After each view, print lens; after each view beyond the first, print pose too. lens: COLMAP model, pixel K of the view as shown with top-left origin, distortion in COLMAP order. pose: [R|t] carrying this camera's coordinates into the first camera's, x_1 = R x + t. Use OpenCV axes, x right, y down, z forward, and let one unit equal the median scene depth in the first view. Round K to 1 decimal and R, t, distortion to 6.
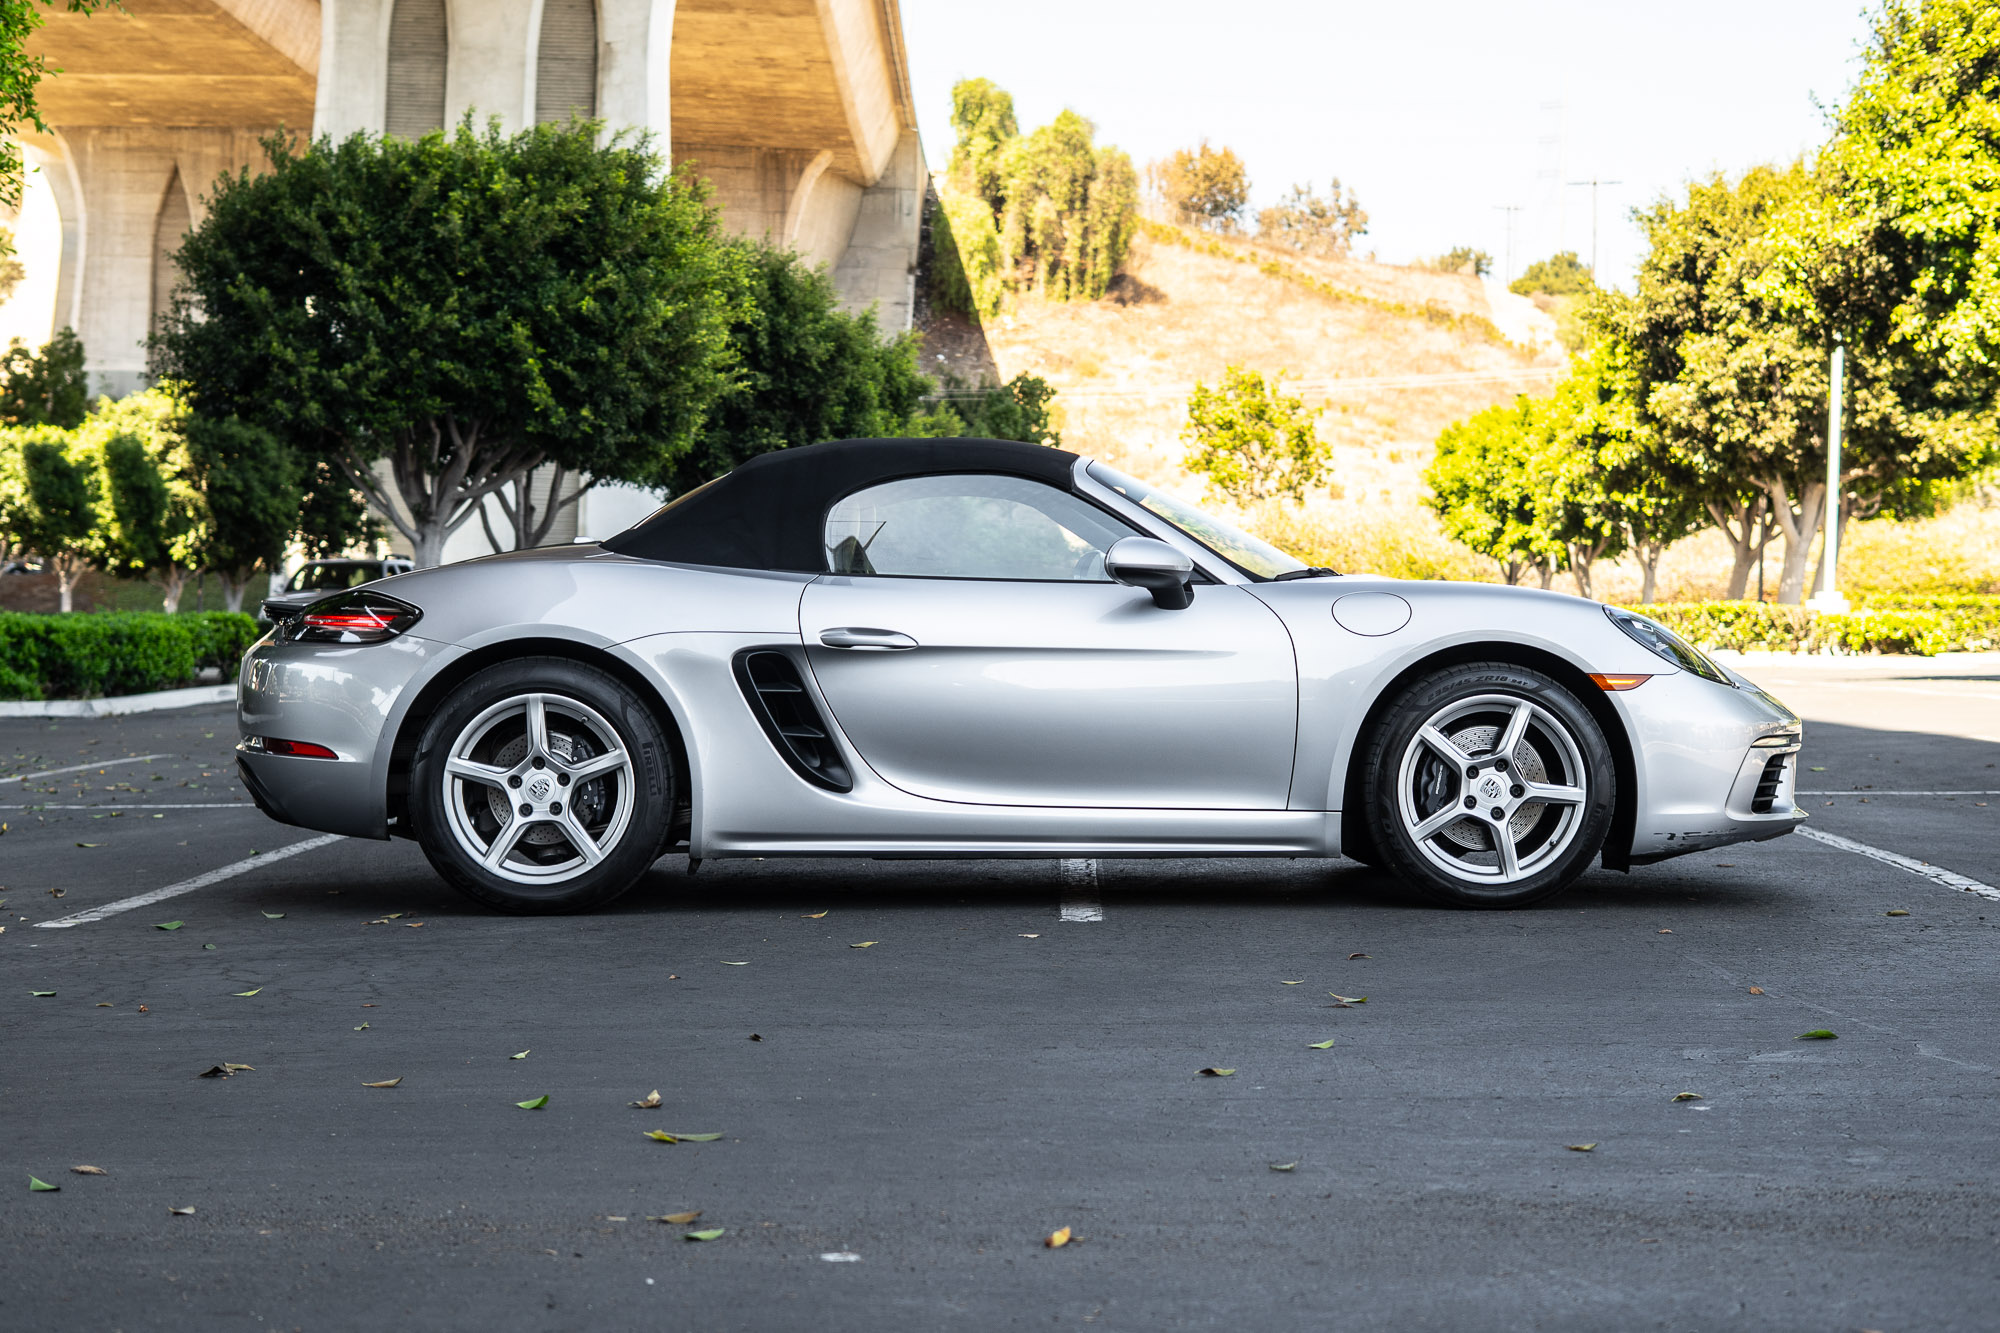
lens RADIAL K [[3398.0, 0, 1027.3], [0, 3398.0, 639.3], [0, 0, 1]] dist [-0.061719, 0.041661]
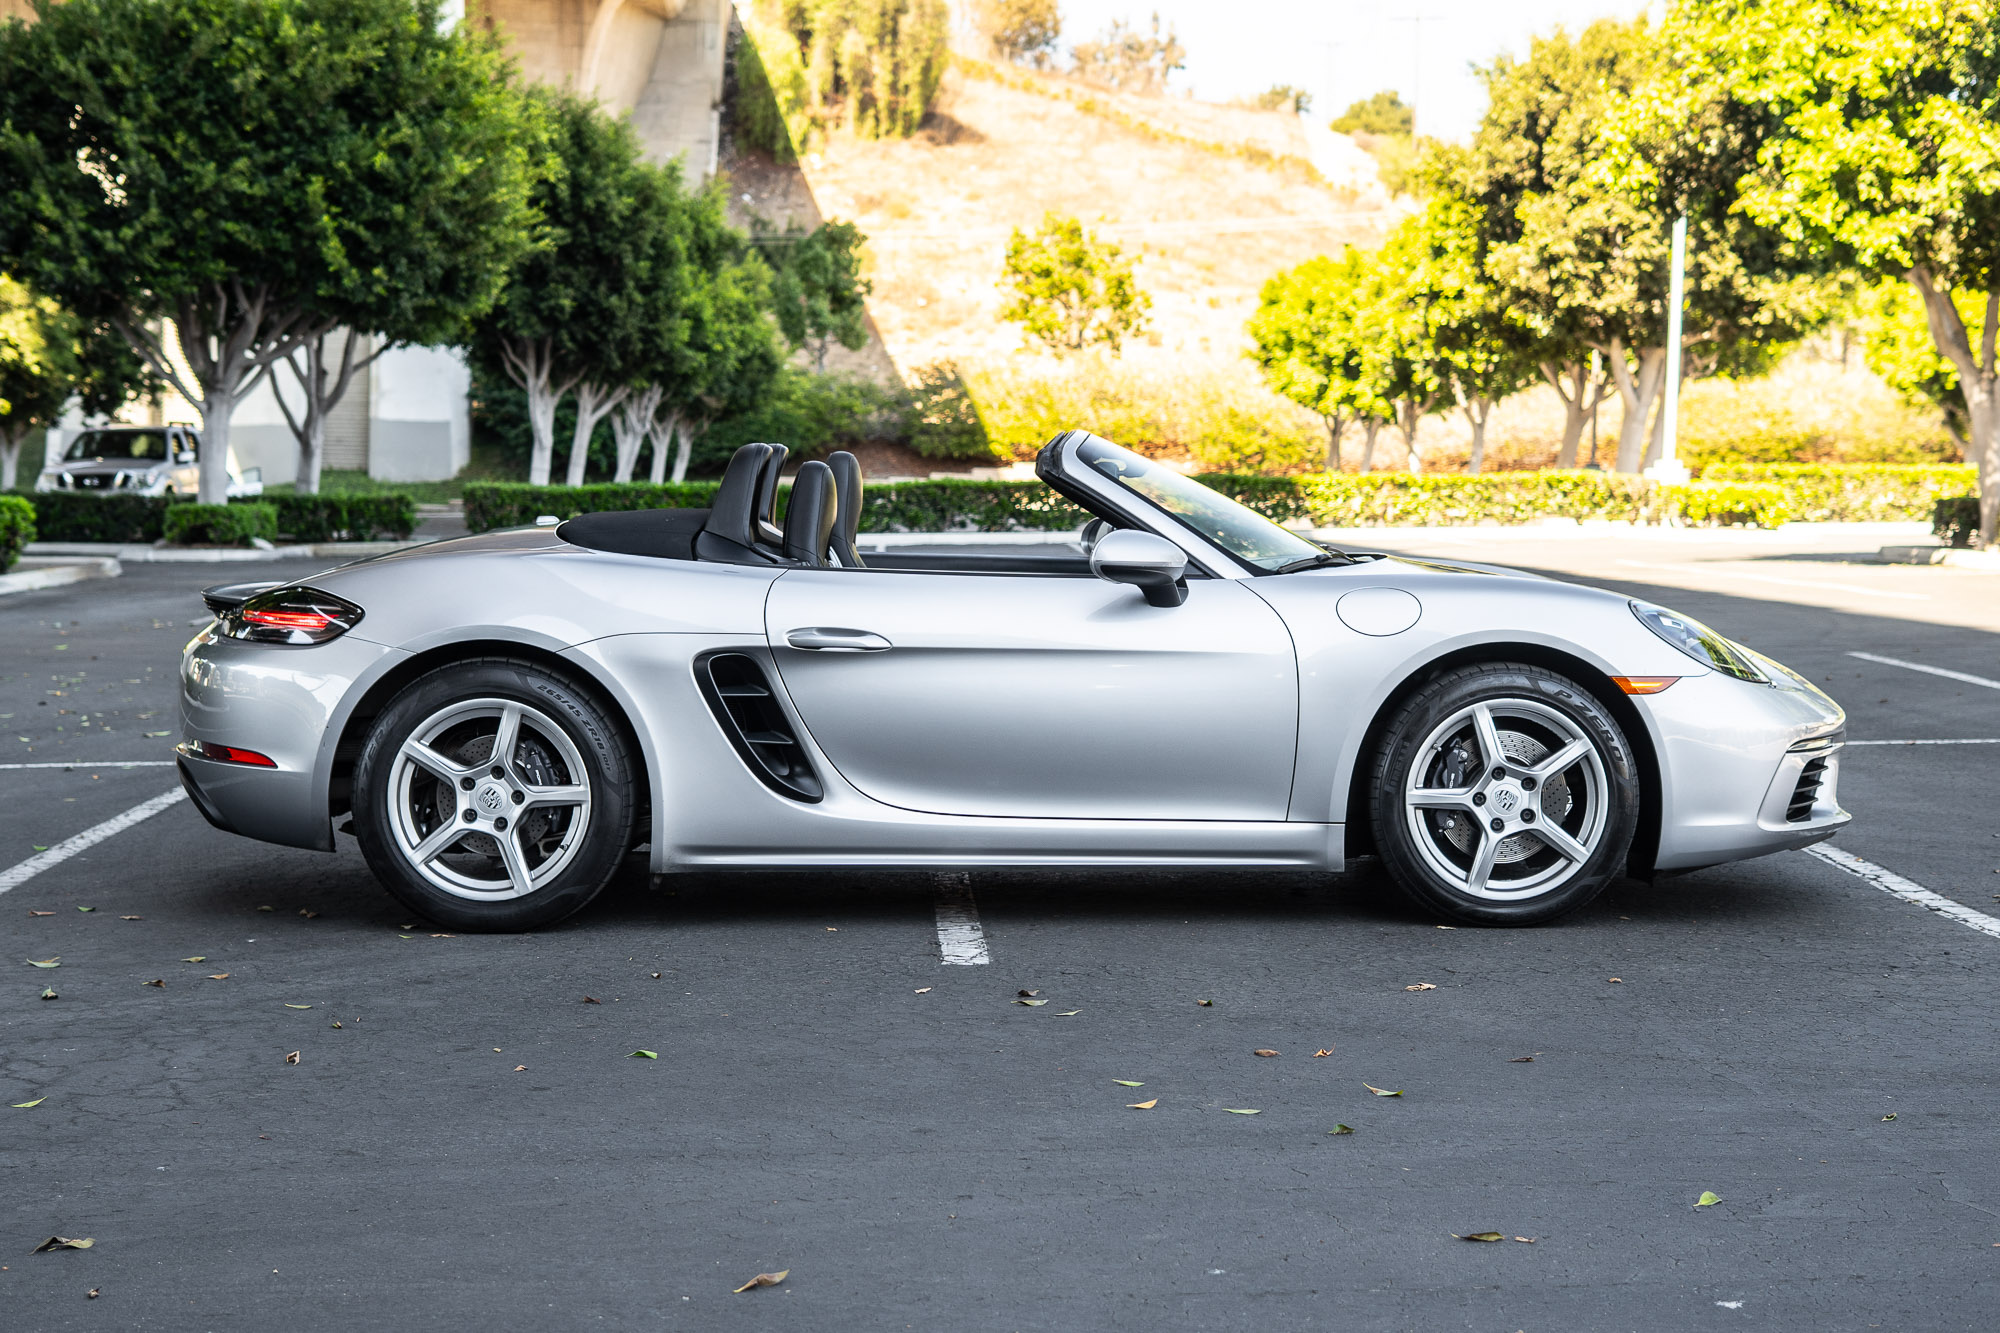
lens RADIAL K [[3462.1, 0, 1065.2], [0, 3462.1, 773.3], [0, 0, 1]] dist [-0.037128, -0.107415]
pose [[0.997829, -0.005786, 0.065610, -0.002668], [0.000346, 0.996580, 0.082631, -0.006459], [-0.065863, -0.082428, 0.994418, 0.012939]]
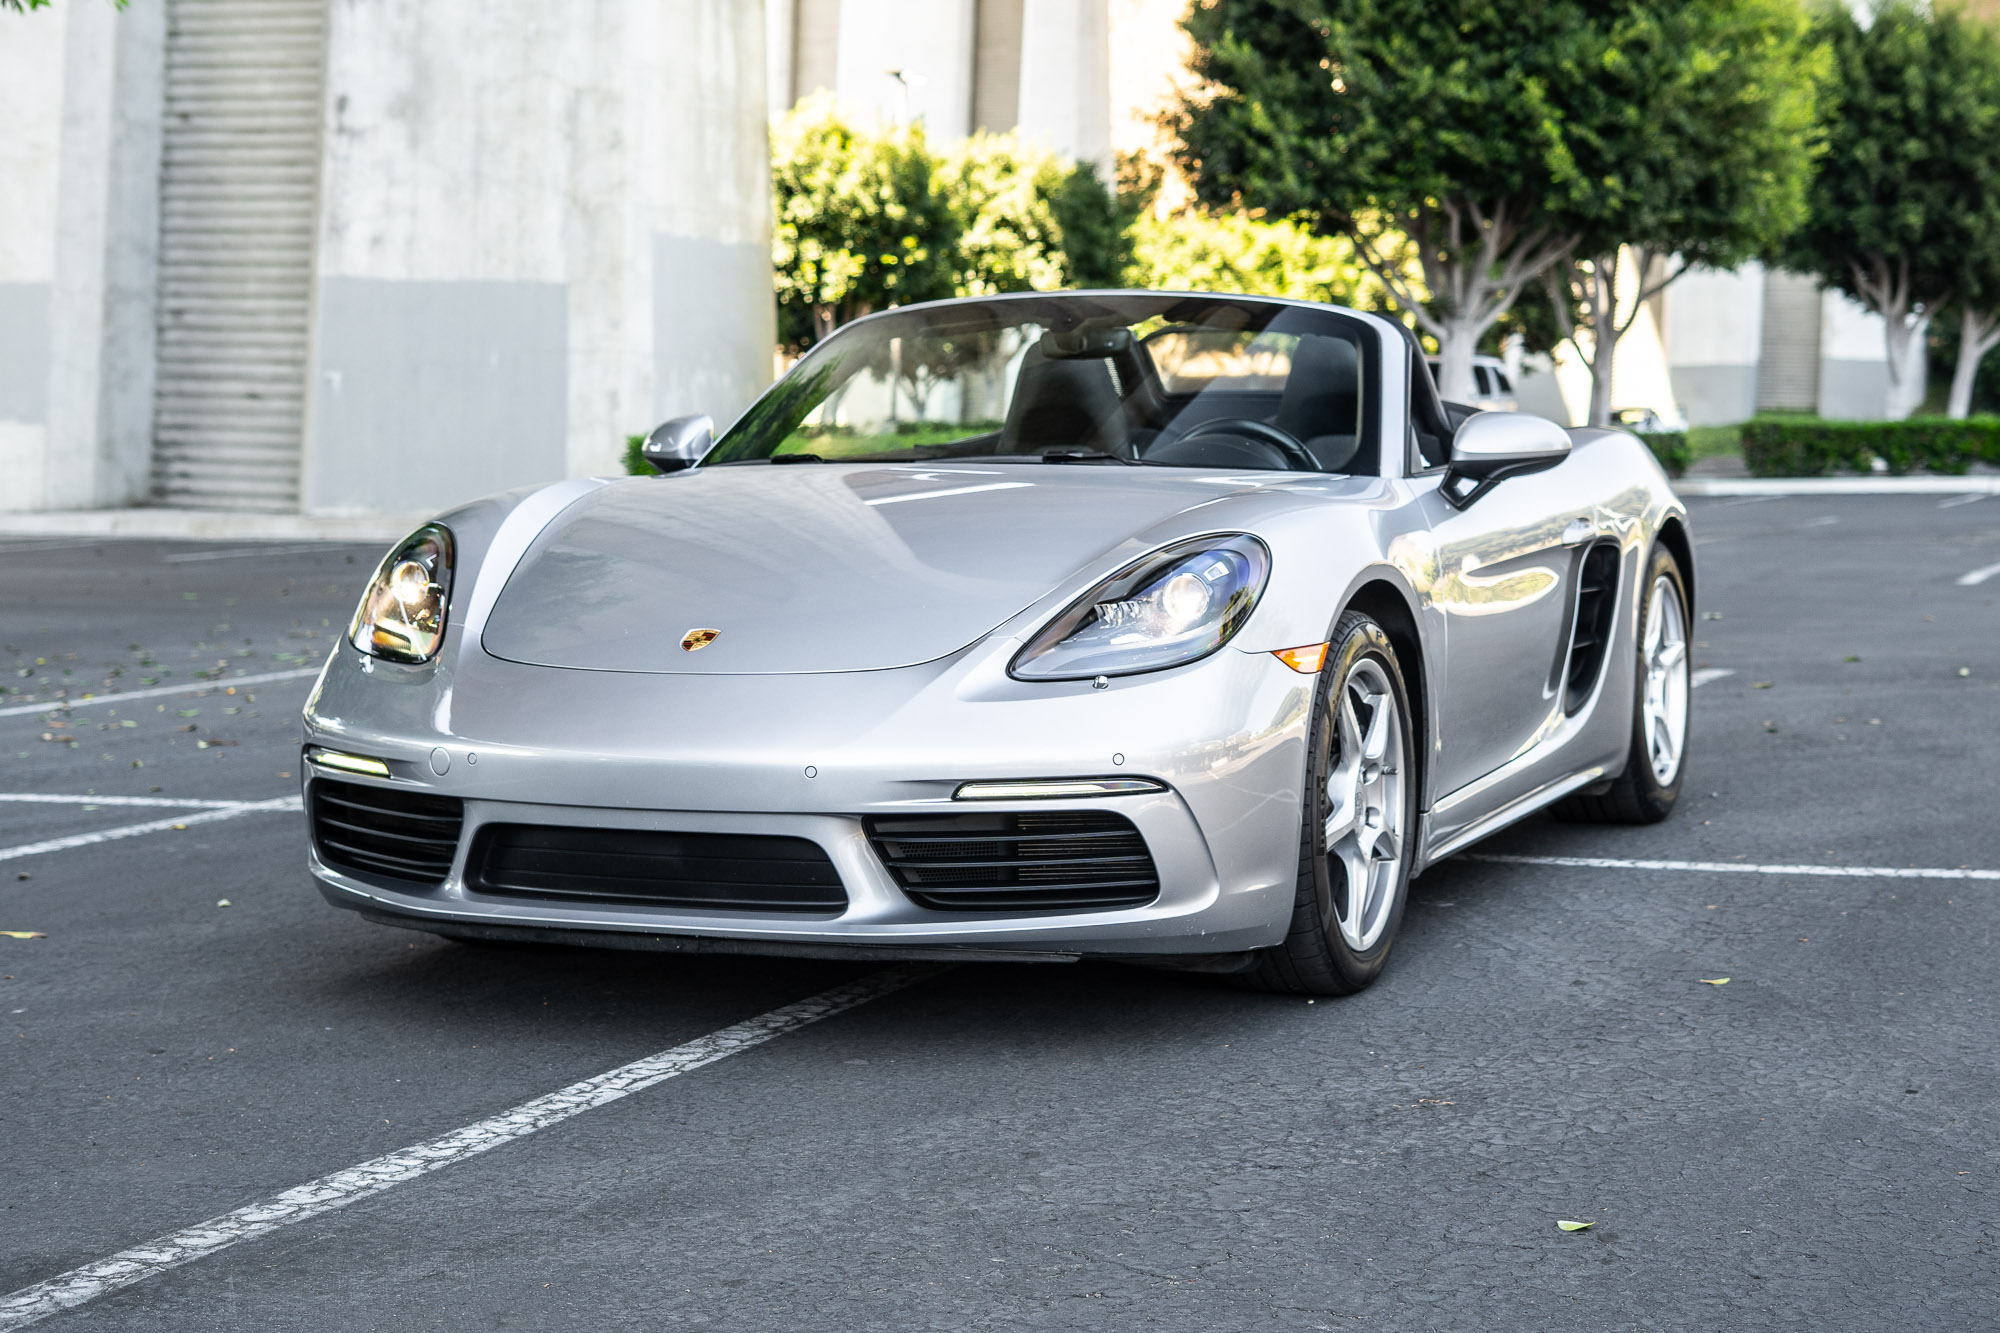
lens RADIAL K [[3398.0, 0, 1027.3], [0, 3398.0, 639.3], [0, 0, 1]] dist [-0.061719, 0.041661]
pose [[0.927159, 0.022611, -0.373986, 0.044953], [0.000668, 0.998076, 0.061999, -0.004934], [0.374668, -0.057733, 0.925360, 0.121427]]
